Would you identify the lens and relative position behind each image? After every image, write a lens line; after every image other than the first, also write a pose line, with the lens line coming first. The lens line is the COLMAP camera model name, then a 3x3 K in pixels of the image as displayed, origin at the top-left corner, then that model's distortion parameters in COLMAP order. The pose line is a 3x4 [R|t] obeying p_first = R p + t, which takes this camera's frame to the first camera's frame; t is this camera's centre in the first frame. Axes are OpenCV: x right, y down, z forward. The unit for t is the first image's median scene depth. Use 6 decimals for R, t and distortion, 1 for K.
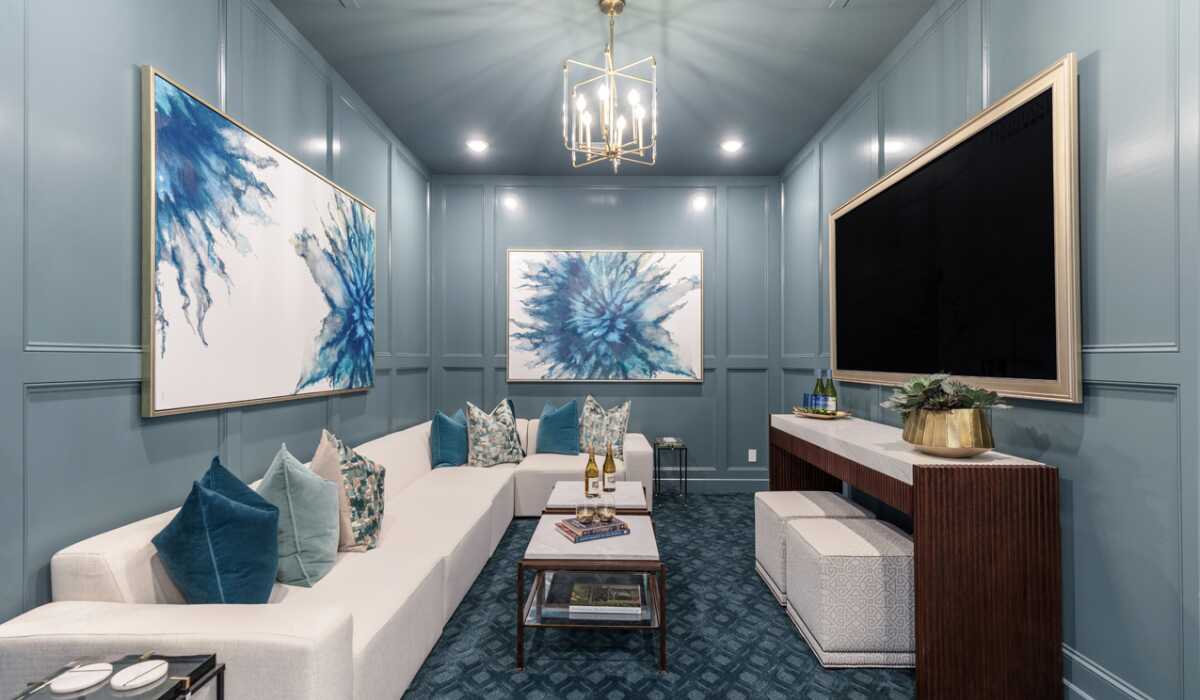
lens RADIAL K [[551.5, 0, 601.9], [0, 551.5, 365.8], [0, 0, 1]] dist [0.008911, -0.000399]
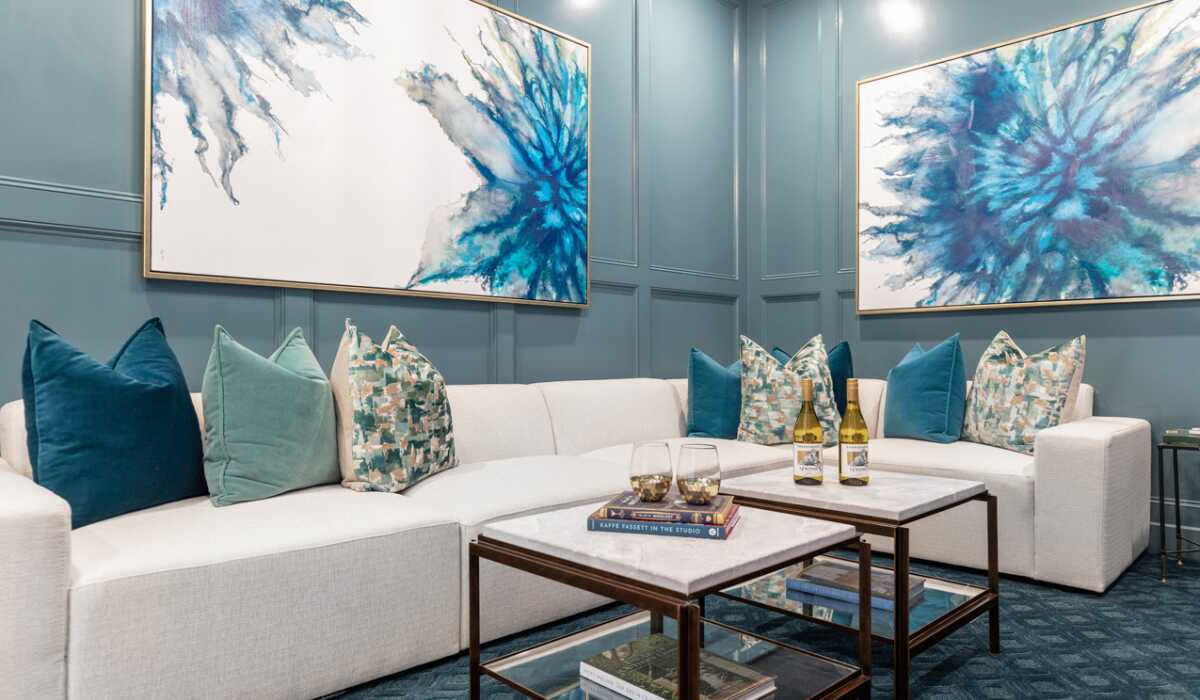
lens RADIAL K [[757.1, 0, 598.2], [0, 757.1, 364.1], [0, 0, 1]] dist [0.003748, 0.001158]
pose [[0.708446, 0.002107, -0.705762, 0.263927], [-0.009906, 0.999927, -0.006959, 0.121325], [0.705696, 0.011921, 0.708415, 0.360392]]
